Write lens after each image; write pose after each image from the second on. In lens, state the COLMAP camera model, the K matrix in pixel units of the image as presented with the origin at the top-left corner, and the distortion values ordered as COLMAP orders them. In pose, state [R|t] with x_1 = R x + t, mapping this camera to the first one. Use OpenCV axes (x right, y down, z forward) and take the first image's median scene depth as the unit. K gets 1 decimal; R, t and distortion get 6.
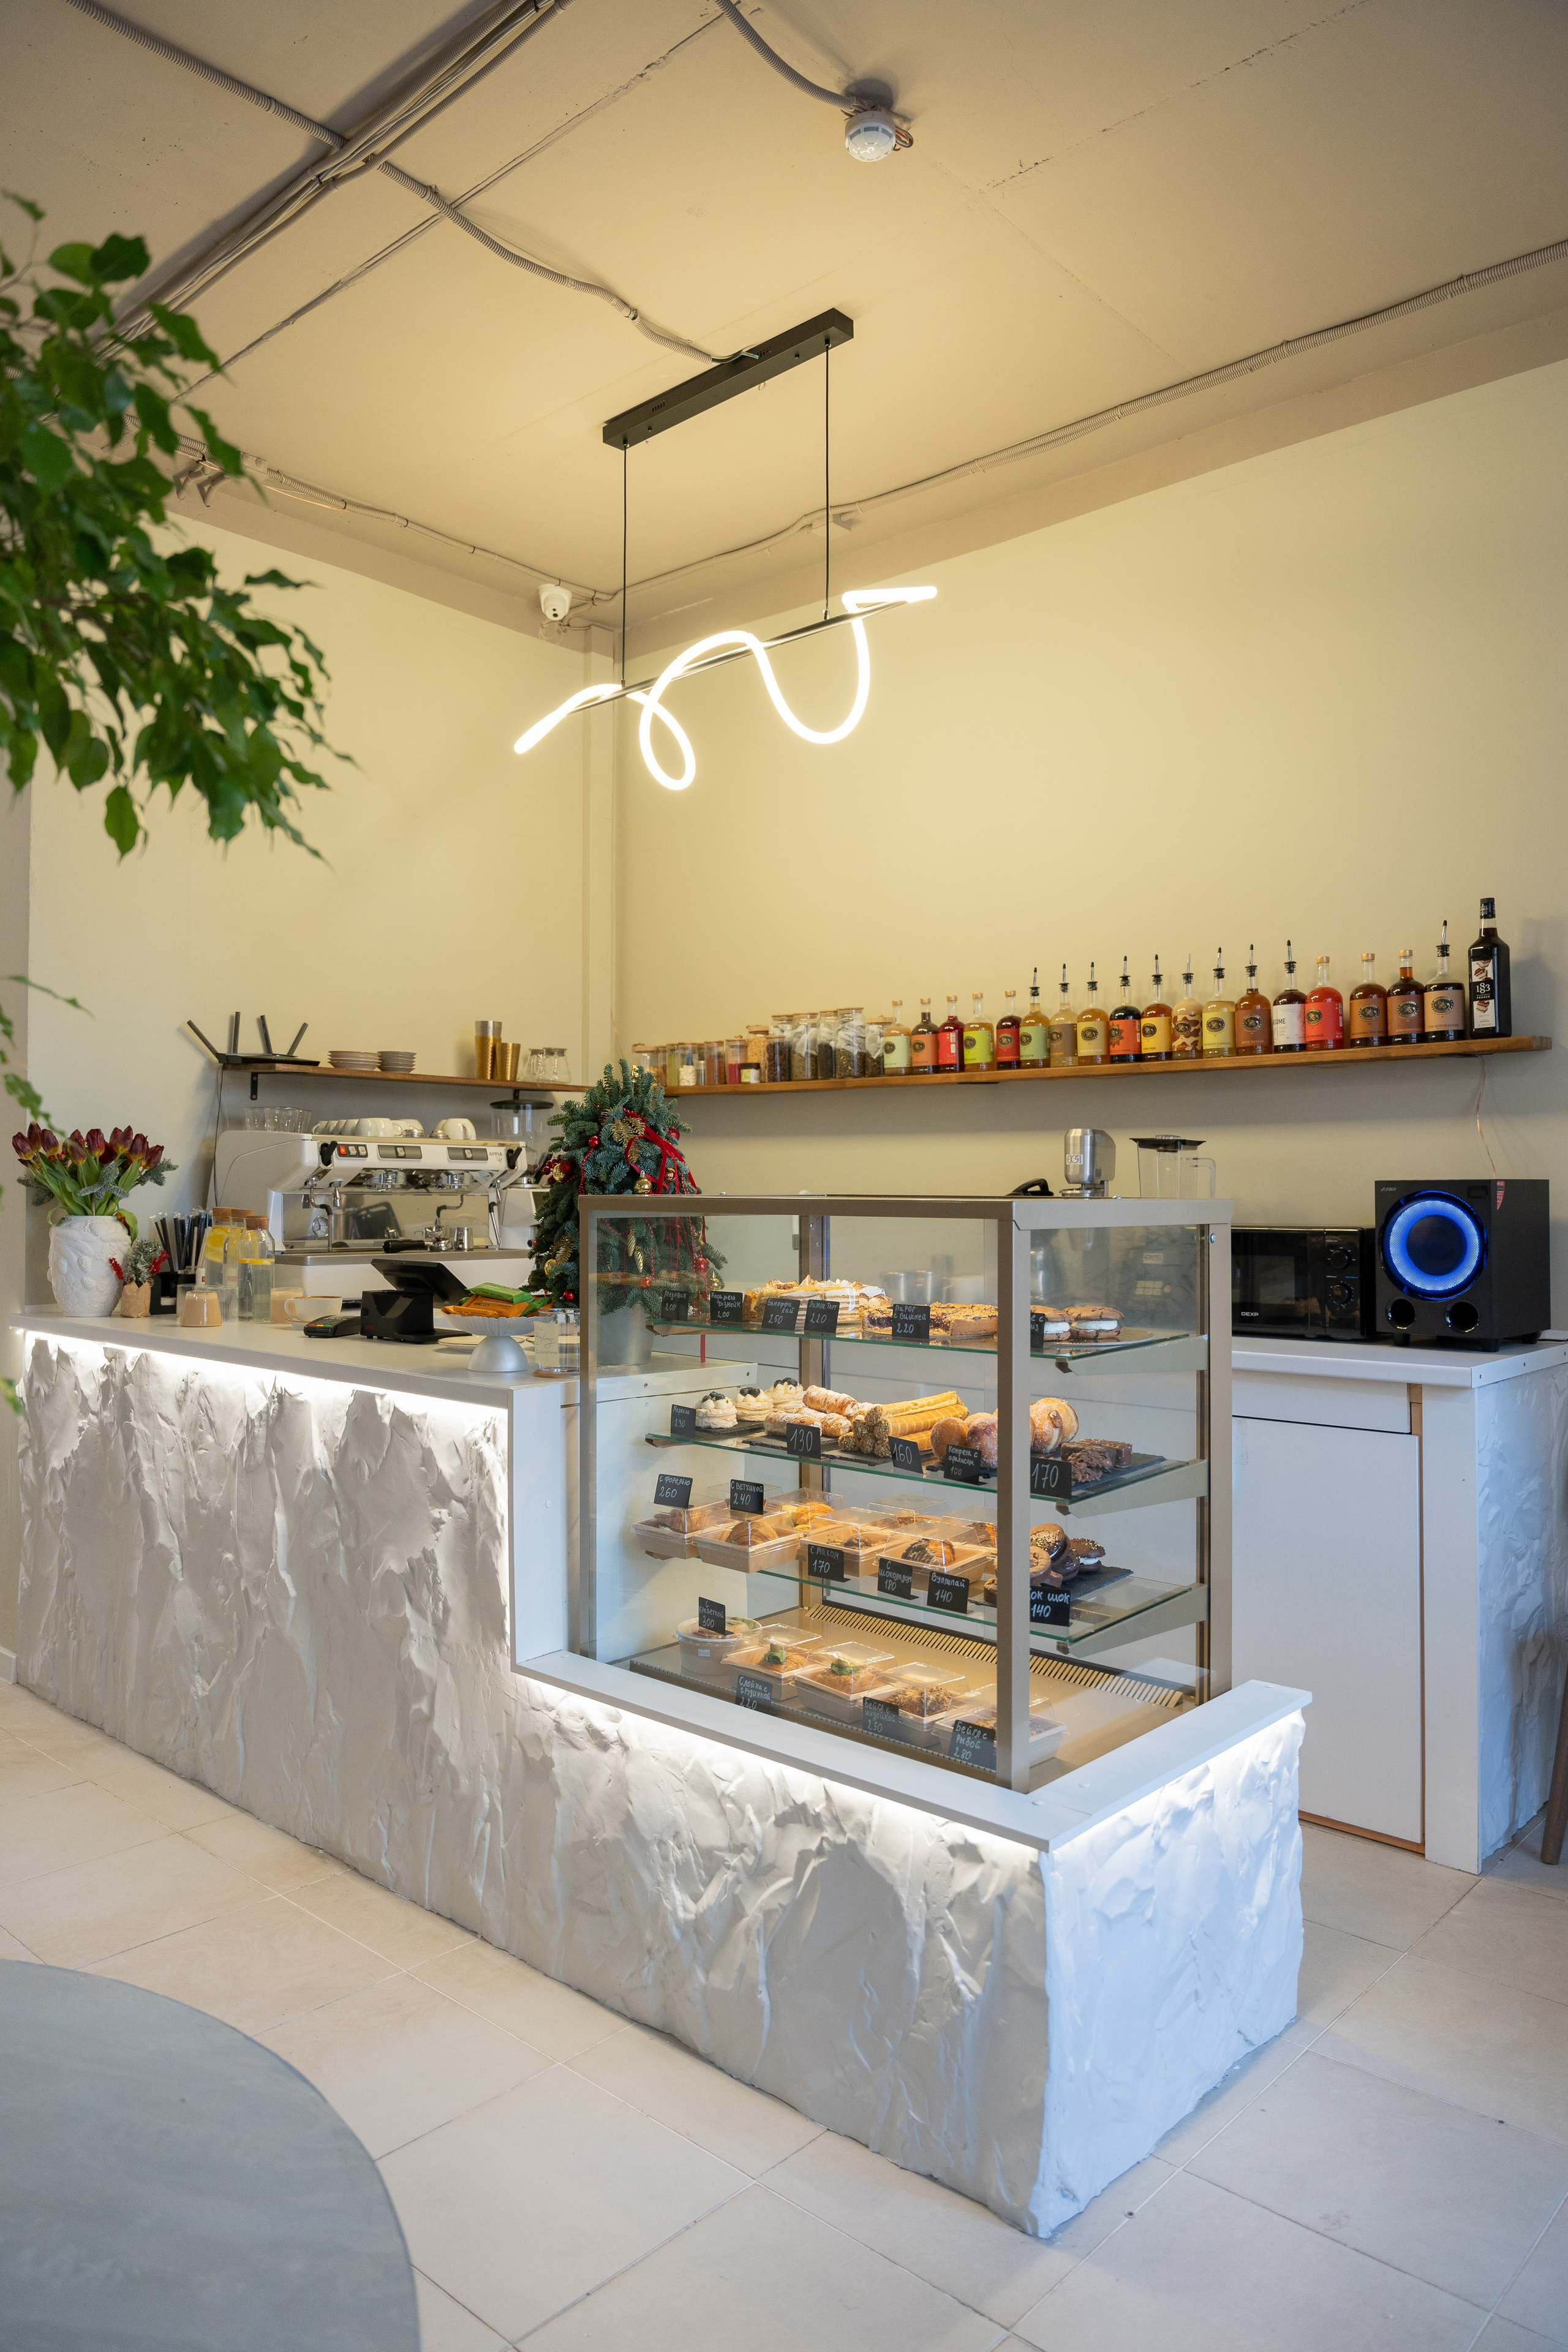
lens RADIAL K [[1543.4, 0, 786.4], [0, 1543.4, 1168.6], [0, 0, 1]] dist [-0.004482, -0.007327]
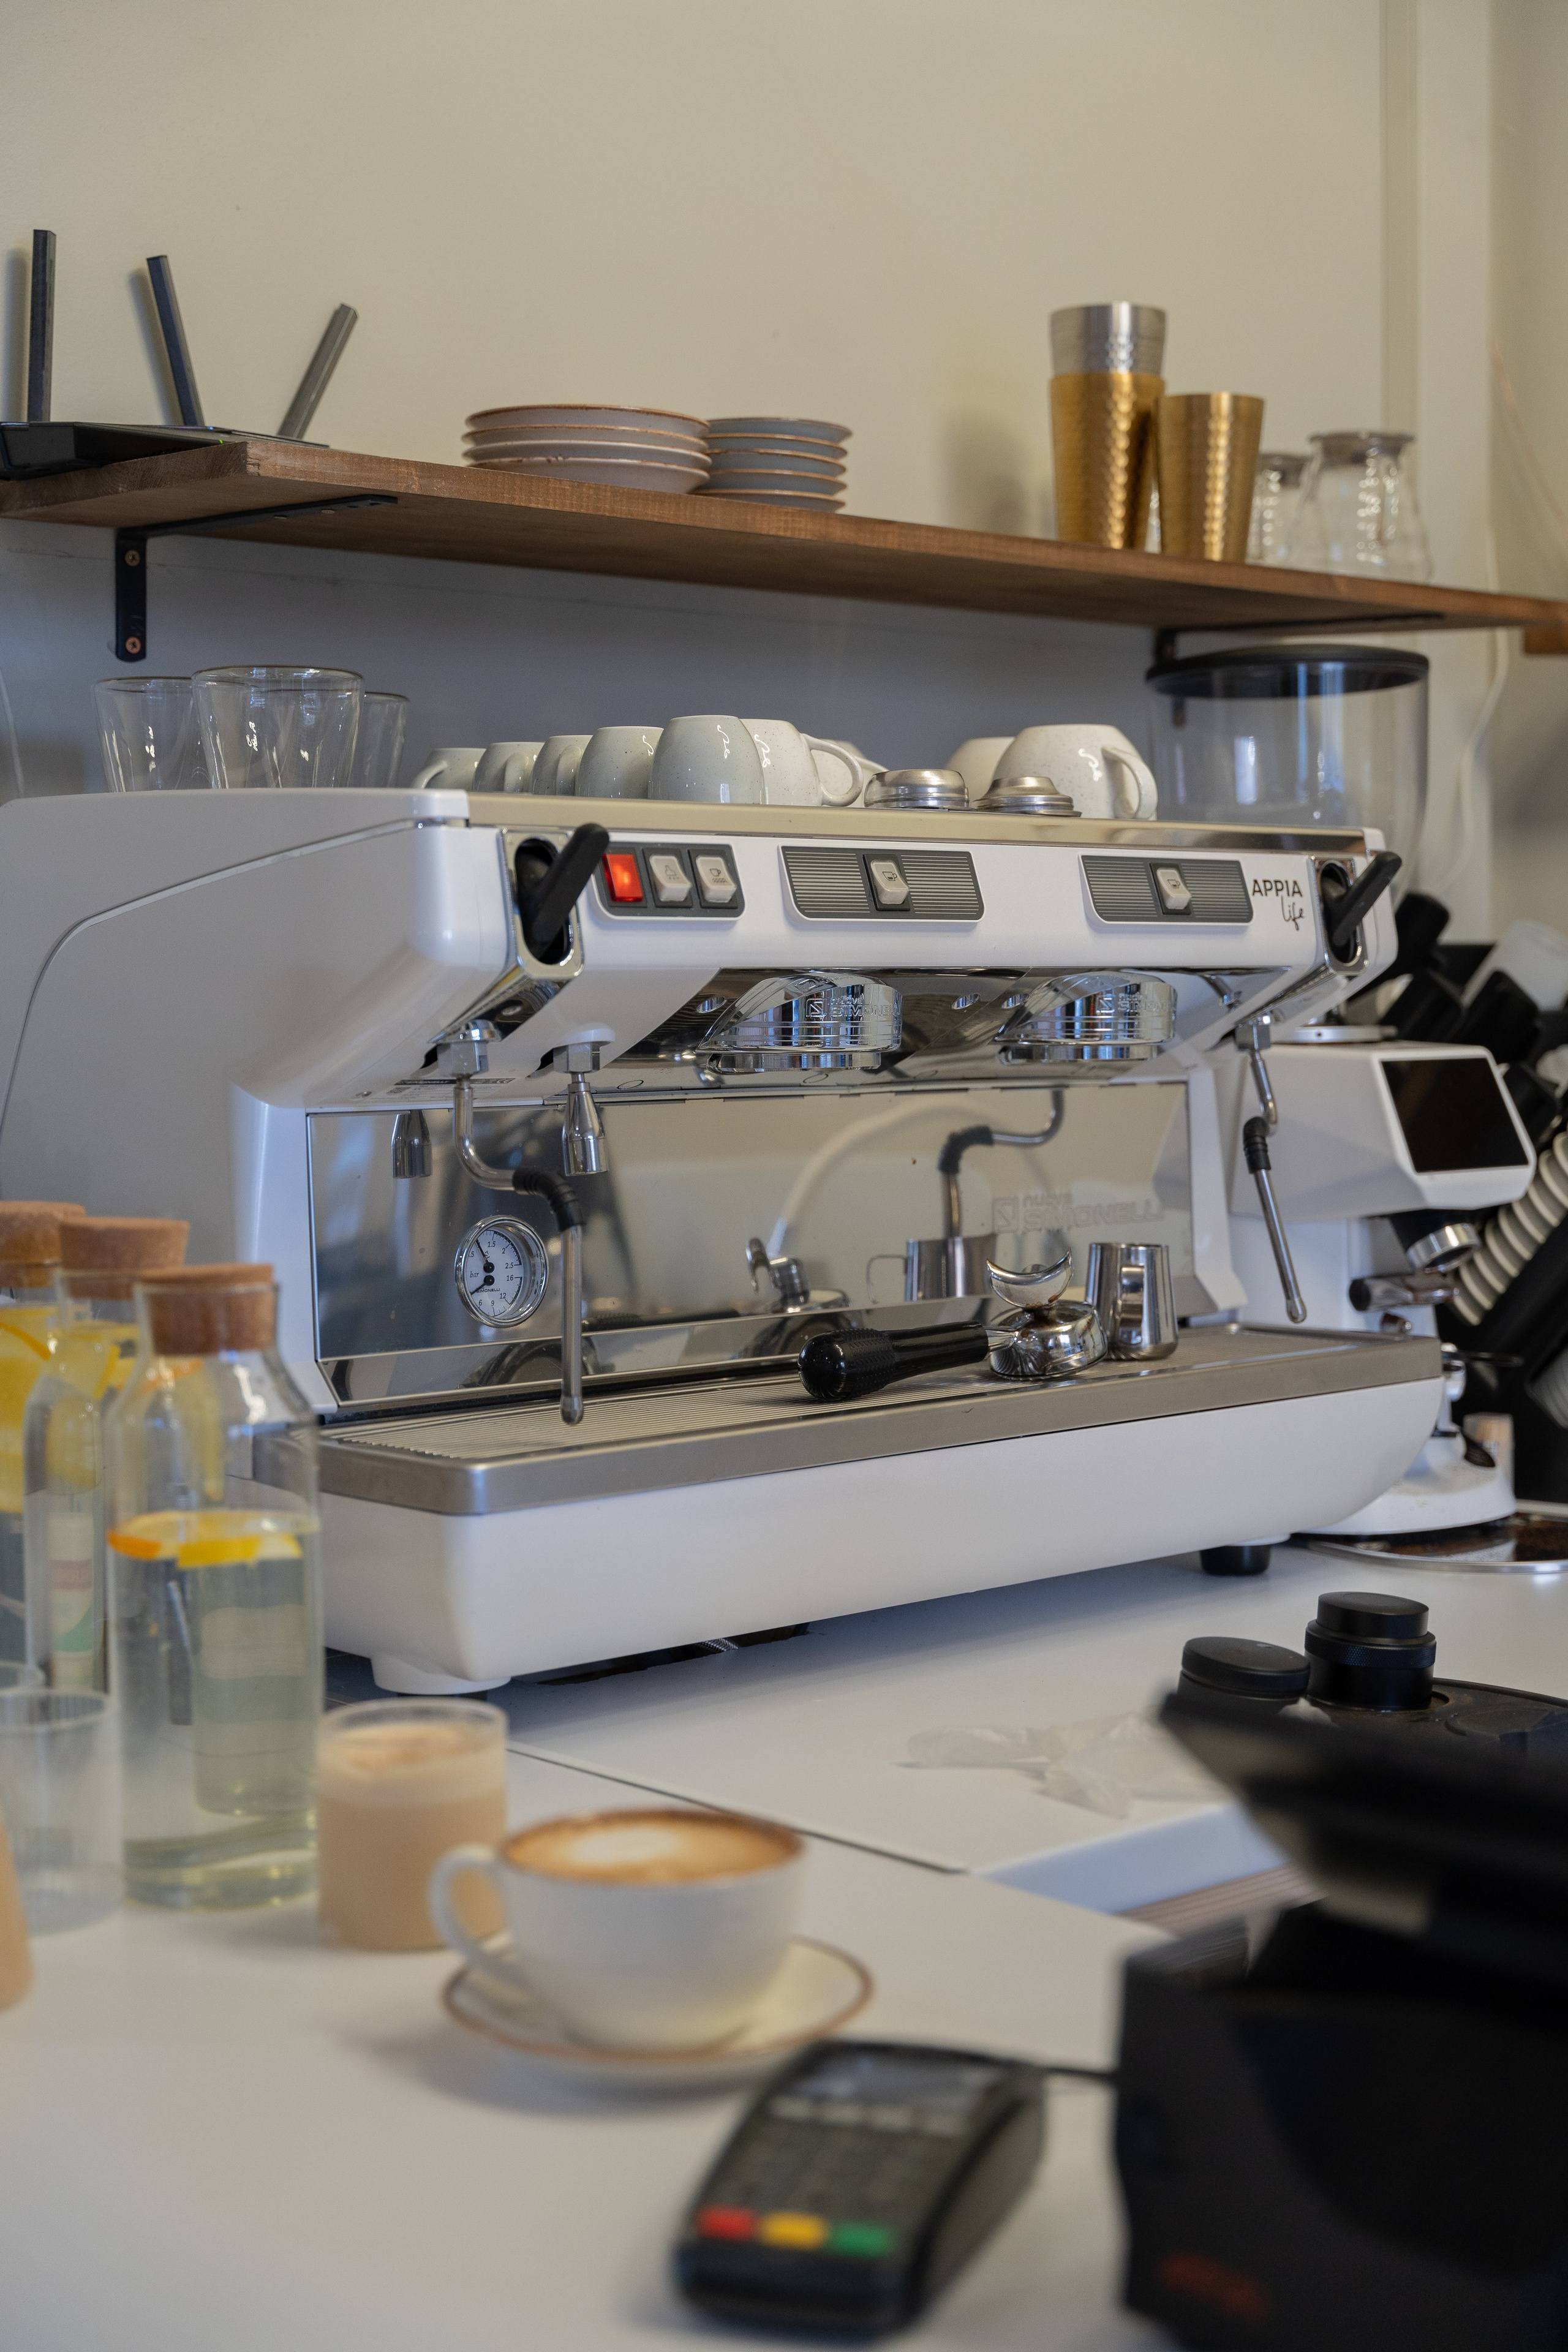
lens RADIAL K [[3248.4, 0, 784.0], [0, 3248.4, 1176.0], [0, 0, 1]] dist [-0.004327, -0.001527]
pose [[0.993275, -0.014149, -0.114909, -0.281310], [0.022044, 0.997460, 0.067727, -0.002675], [0.113659, -0.069804, 0.991065, 0.768842]]
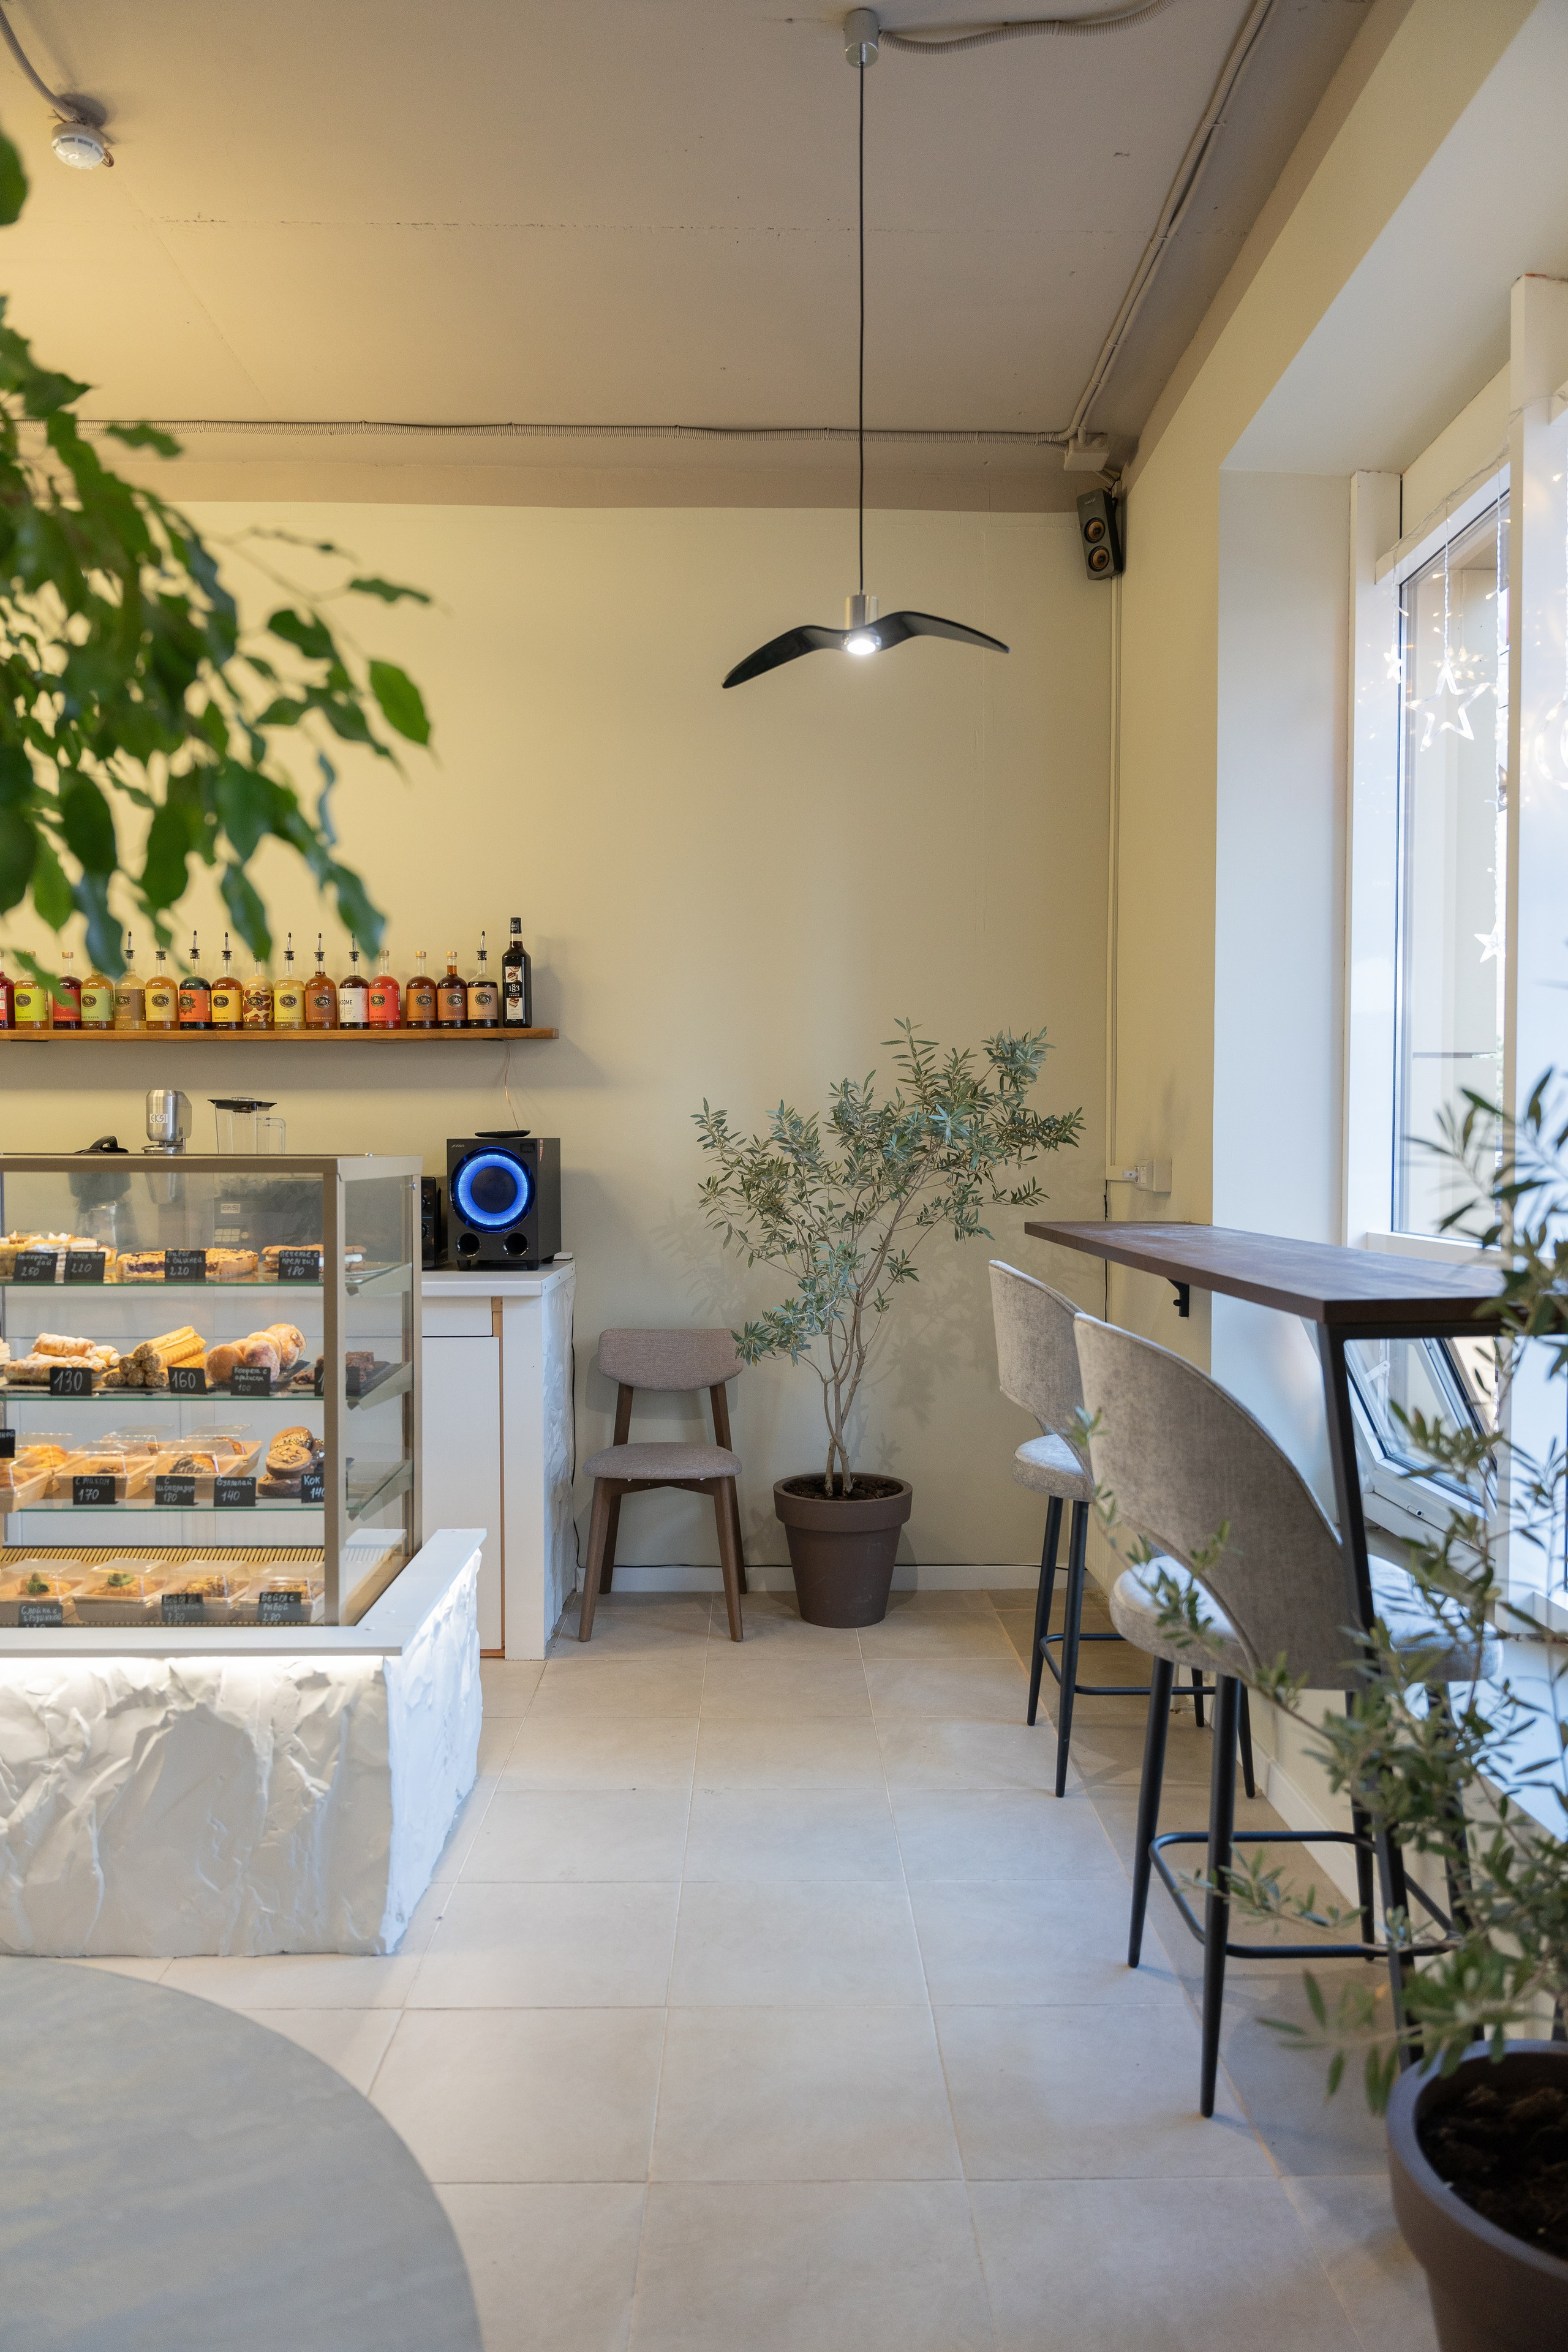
lens RADIAL K [[1543.4, 0, 786.4], [0, 1543.4, 1168.6], [0, 0, 1]] dist [-0.004482, -0.007327]
pose [[0.729421, -0.013482, 0.683932, -0.273577], [-0.007499, 0.999588, 0.027702, -0.004980], [-0.684024, -0.025336, 0.729019, -0.096039]]
